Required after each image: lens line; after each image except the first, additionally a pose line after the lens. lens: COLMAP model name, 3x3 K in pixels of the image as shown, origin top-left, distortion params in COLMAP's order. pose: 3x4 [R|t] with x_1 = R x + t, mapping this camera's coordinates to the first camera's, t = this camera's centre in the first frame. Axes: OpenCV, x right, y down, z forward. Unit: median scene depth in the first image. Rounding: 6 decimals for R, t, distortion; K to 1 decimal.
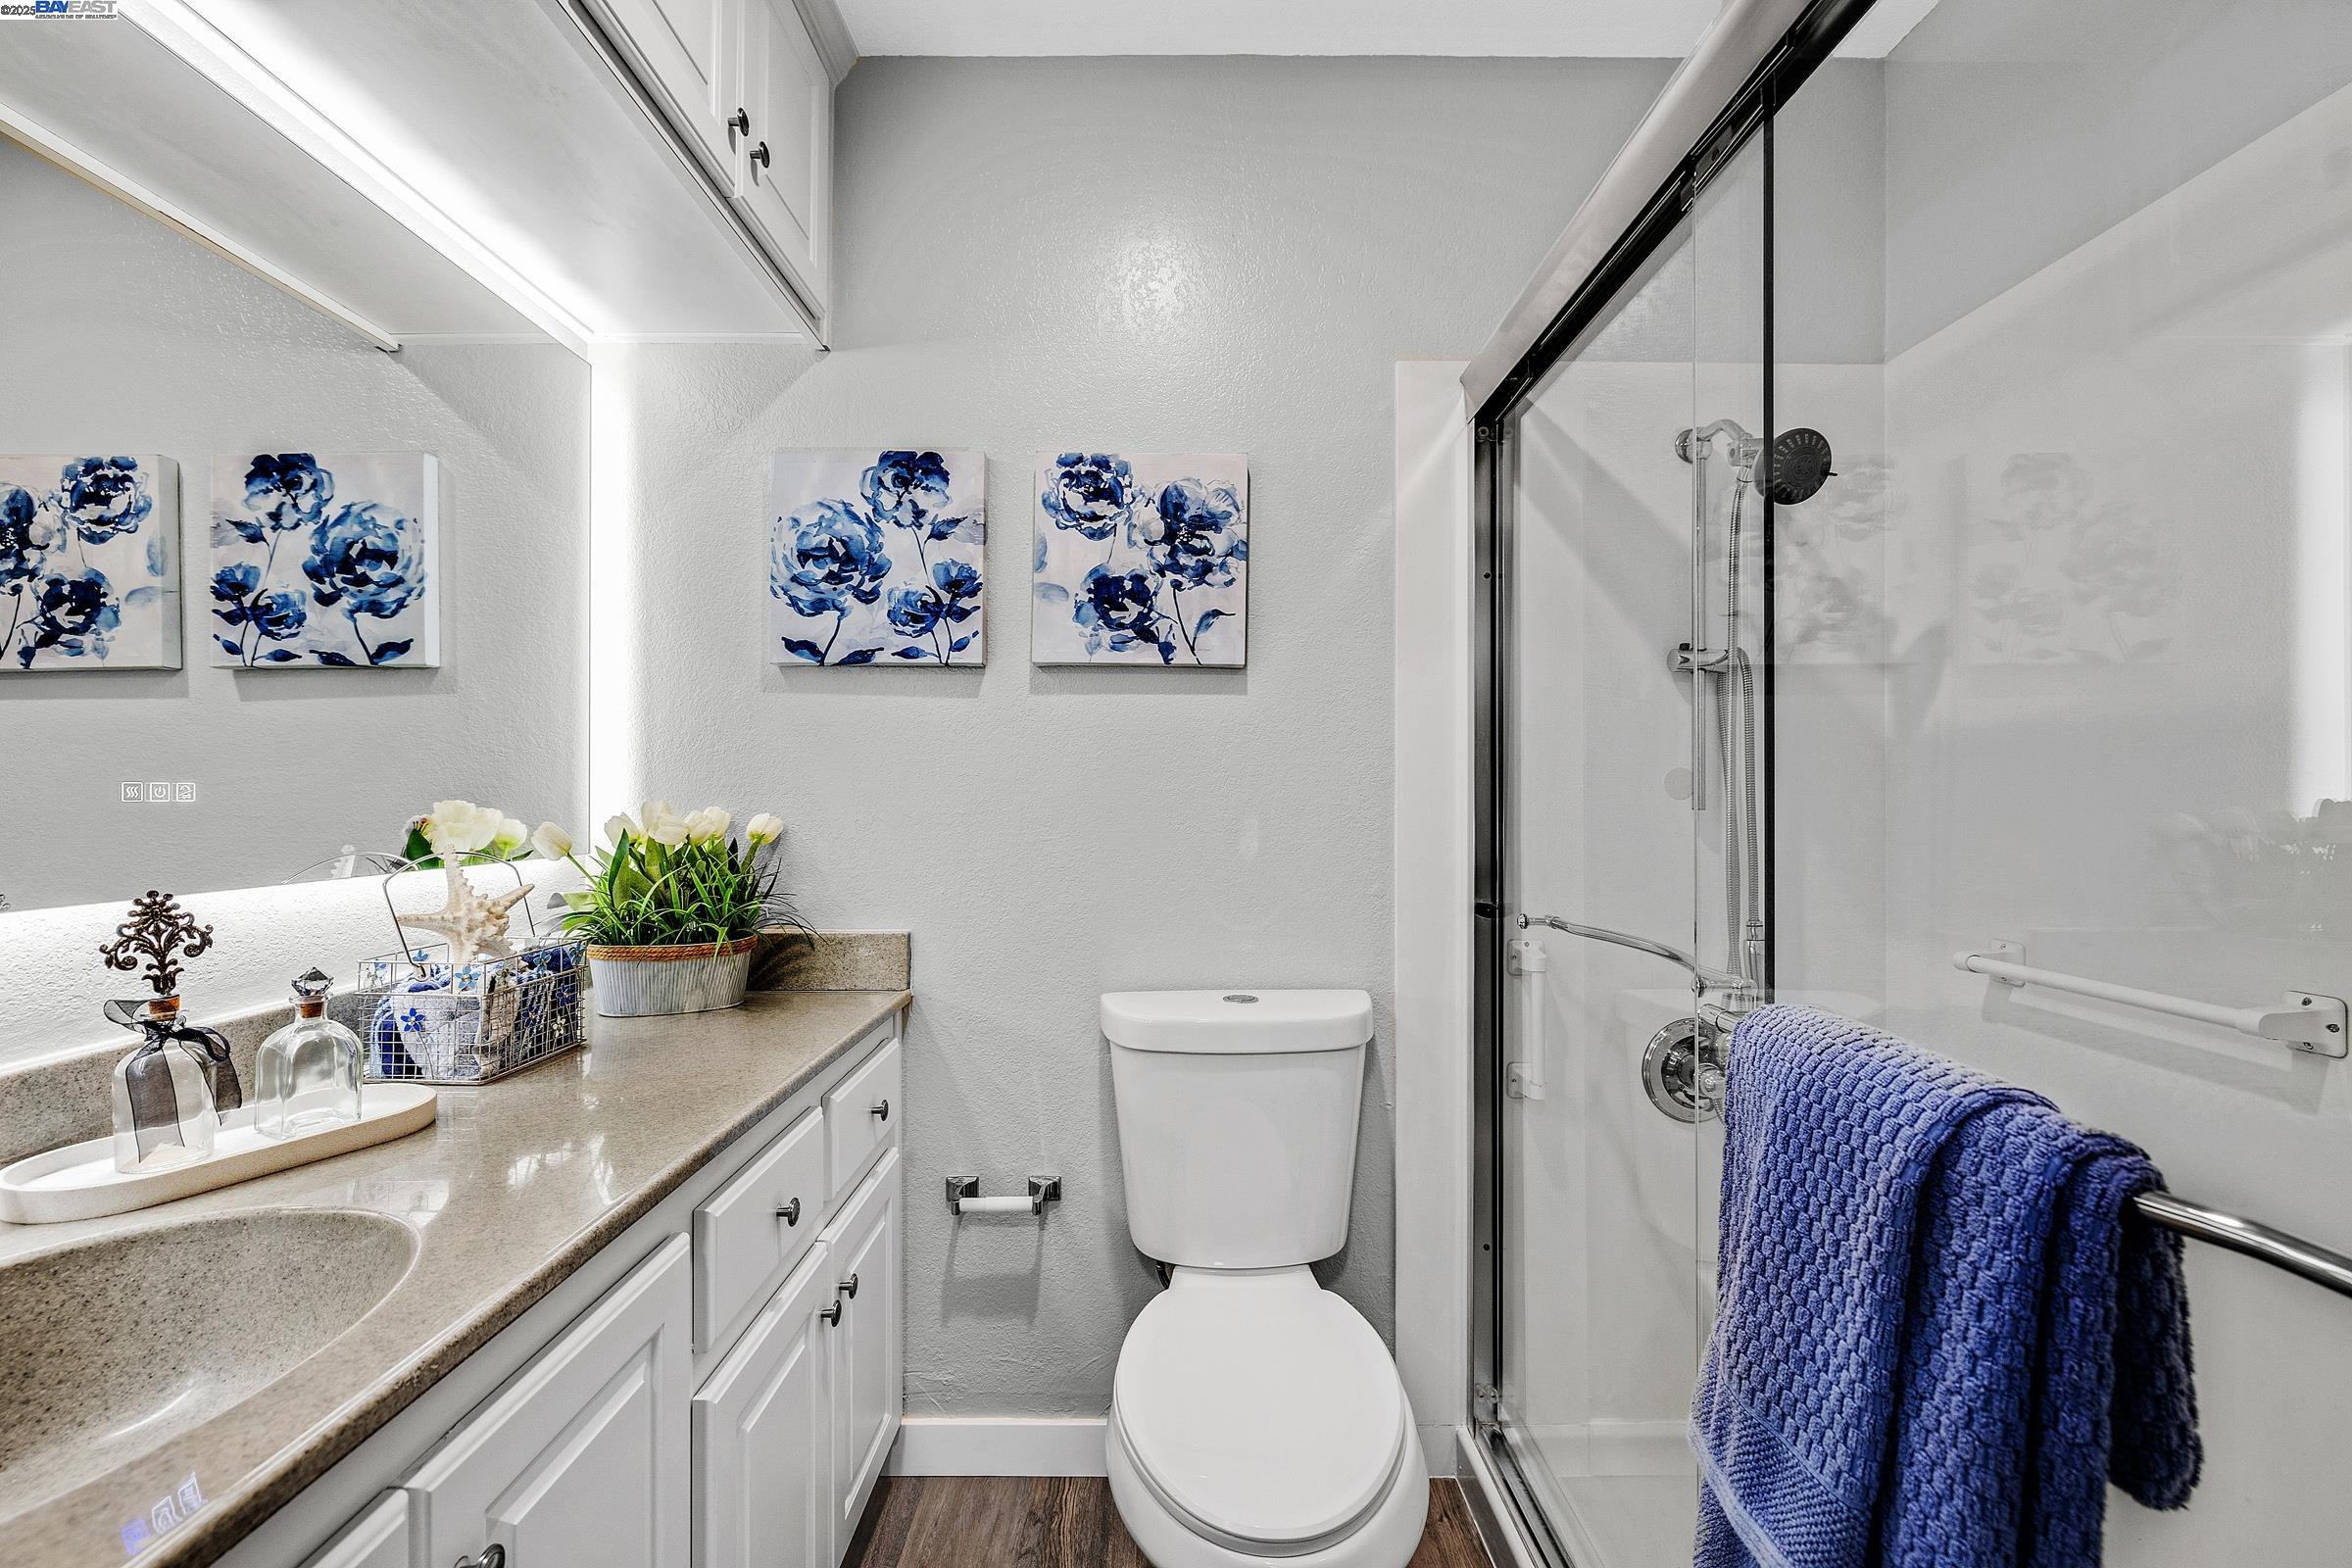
lens RADIAL K [[981.9, 0, 1168.4], [0, 981.9, 792.5], [0, 0, 1]] dist [-0.001249, 0.000238]
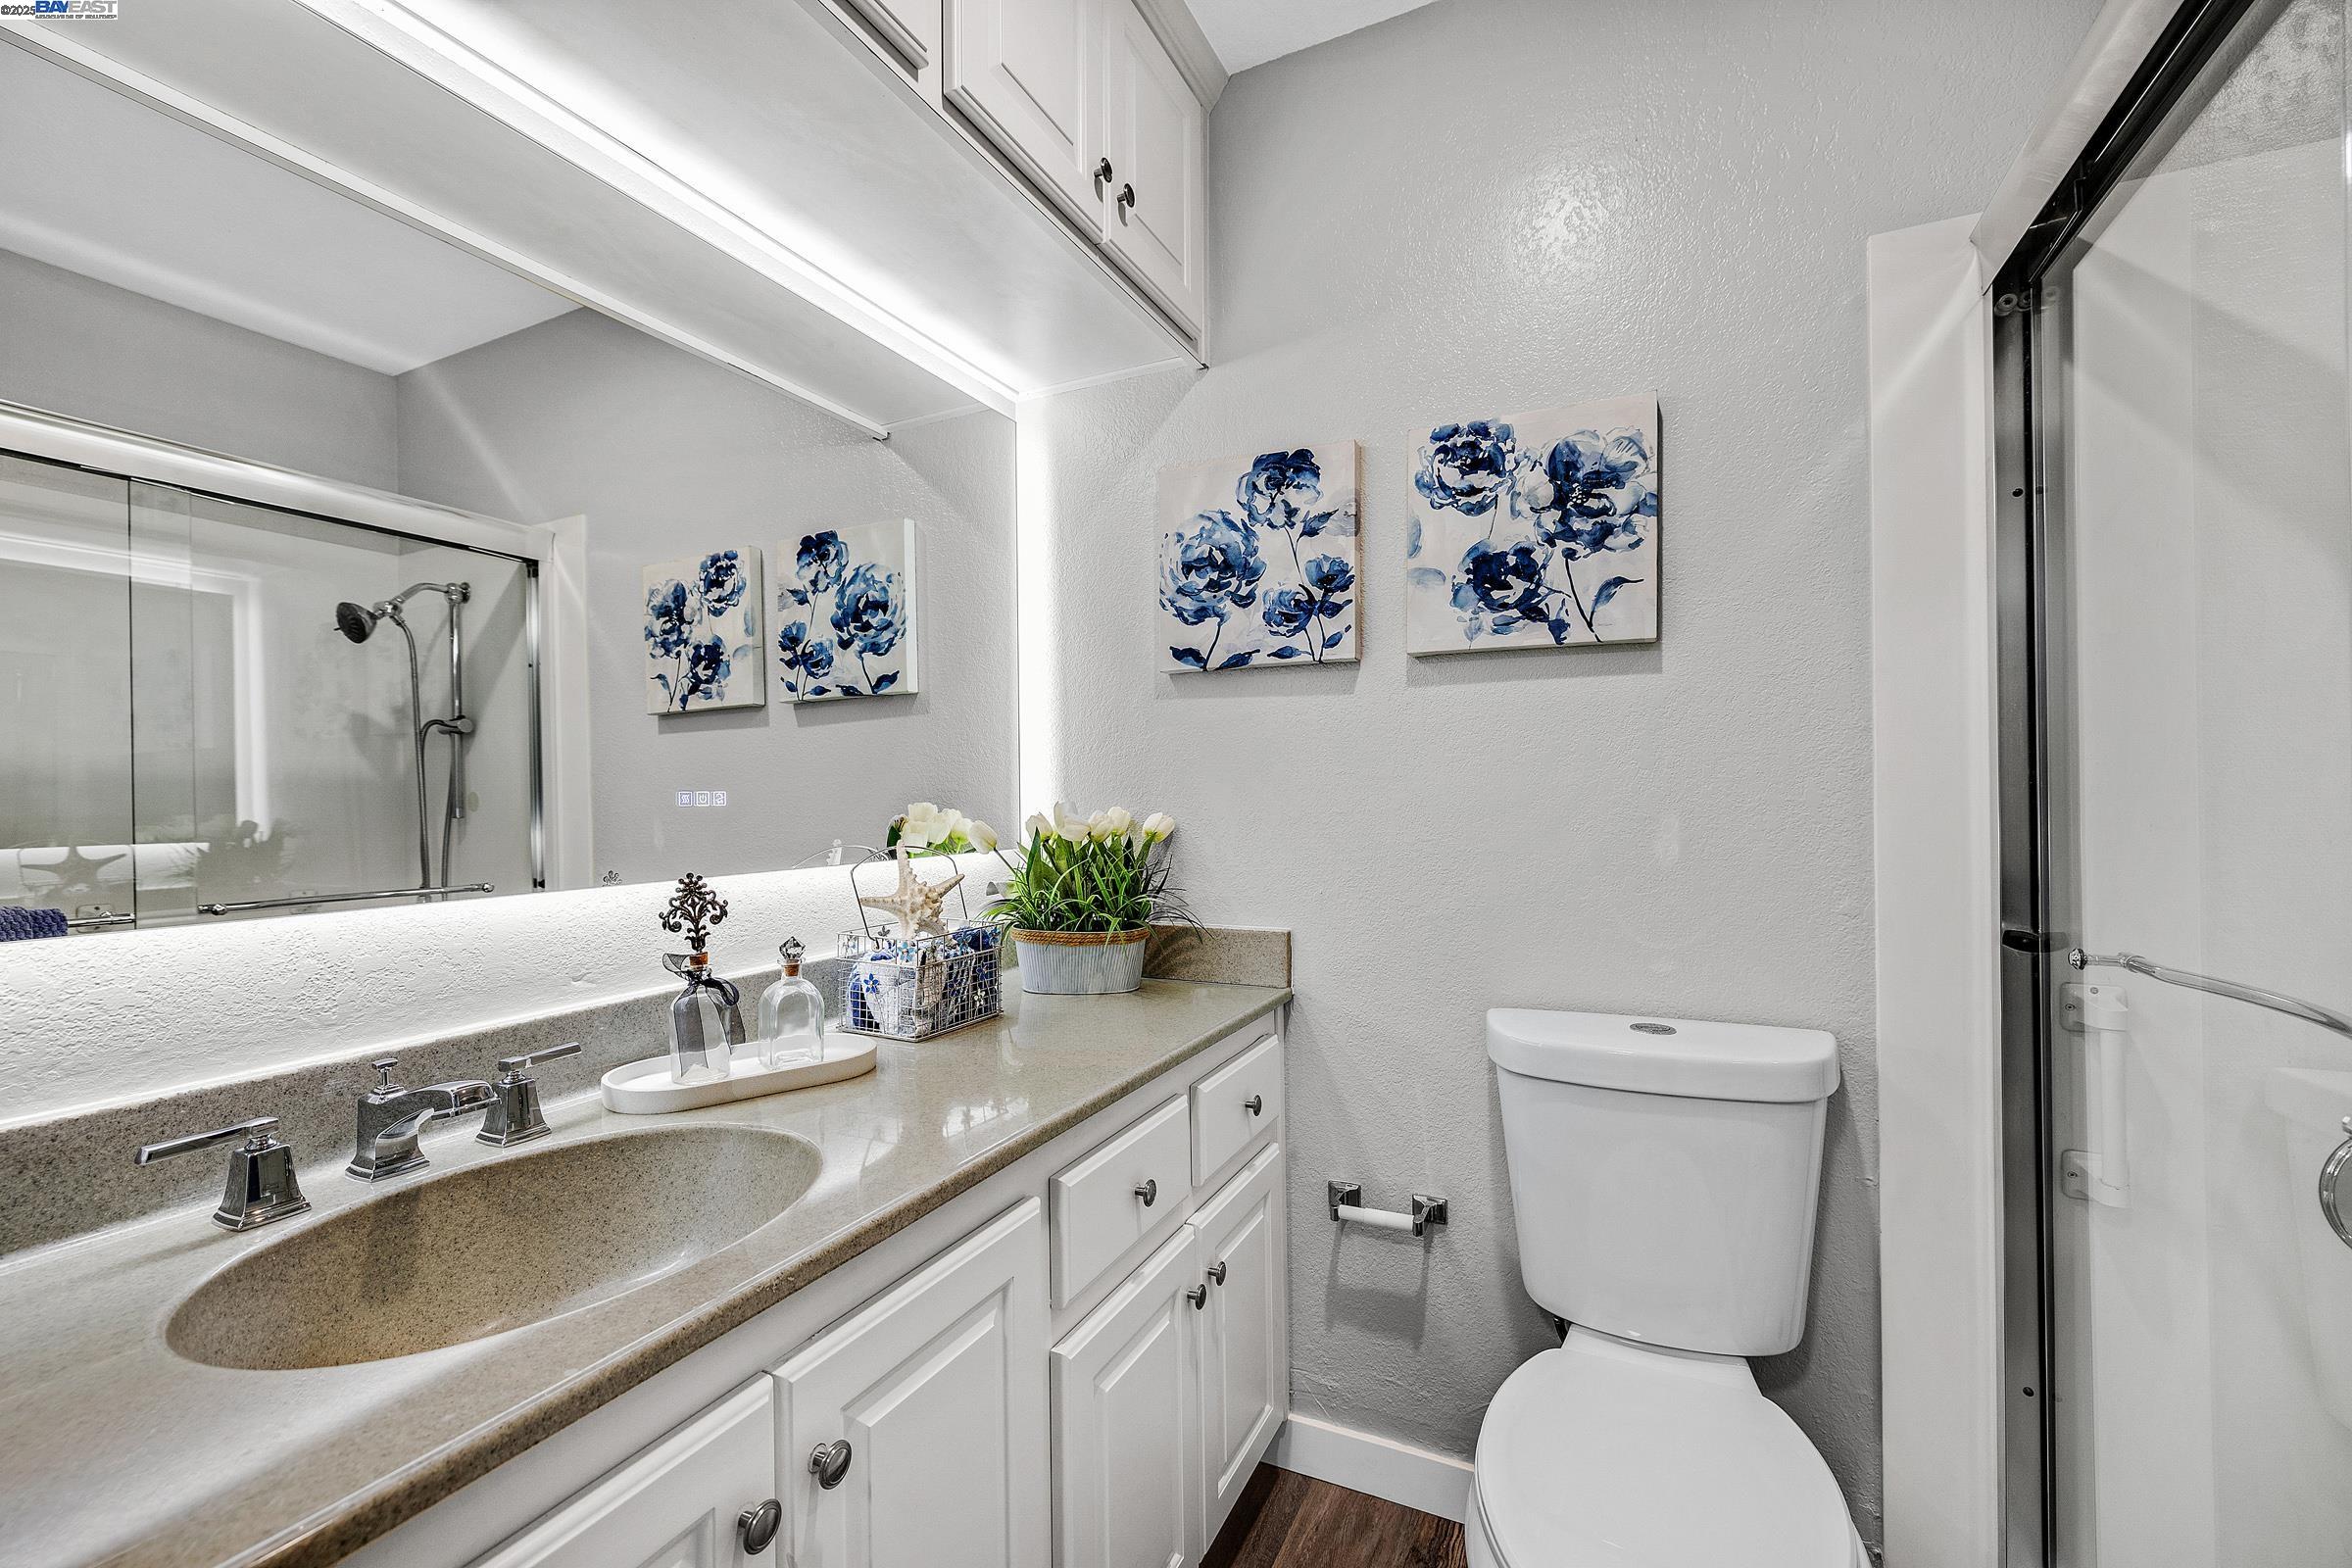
lens RADIAL K [[981.9, 0, 1168.8], [0, 981.9, 792.1], [0, 0, 1]] dist [-0.001249, 0.000238]
pose [[0.898659, -0.011188, -0.438504, 0.069365], [0.012362, 0.999924, -0.000179, -0.001017], [0.438473, -0.005259, 0.898729, 0.045177]]
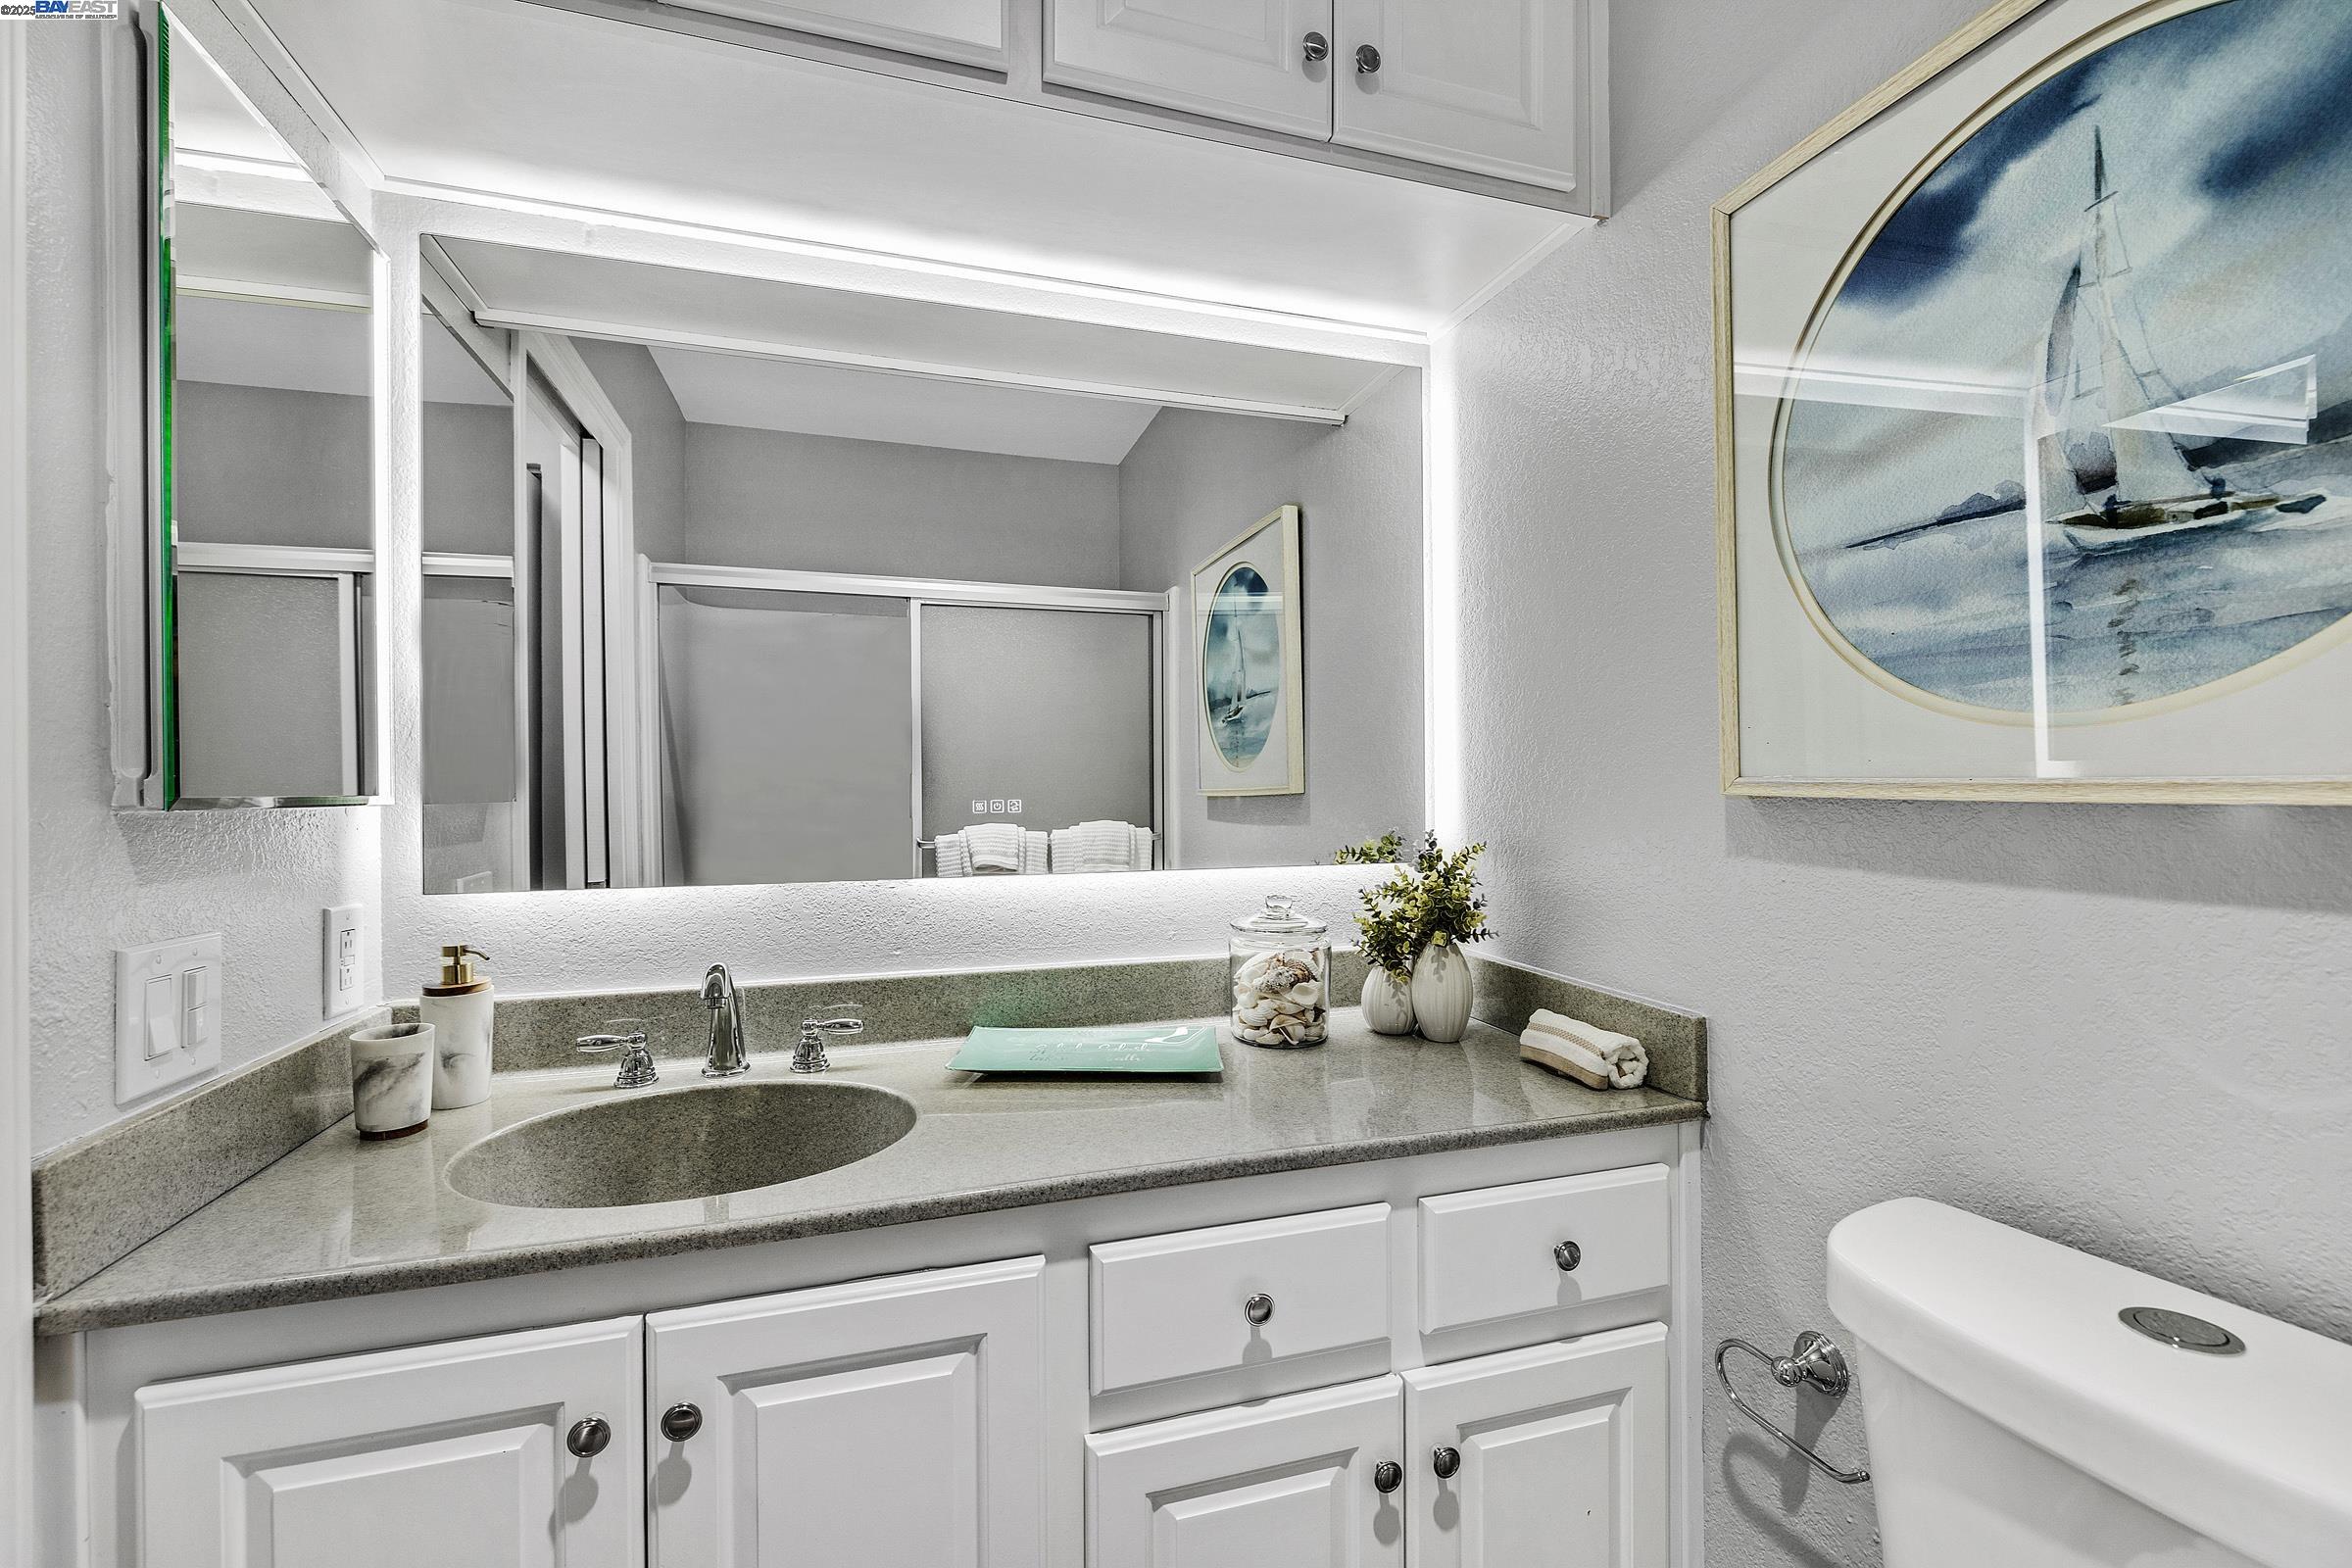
lens RADIAL K [[981.9, 0, 1174.2], [0, 981.9, 787.2], [0, 0, 1]] dist [-0.001249, 0.000238]
pose [[0.292610, -0.002006, -0.956230, 0.278127], [0.004717, 0.999989, -0.000654, -0.015630], [0.956220, -0.004320, 0.292616, 0.467243]]
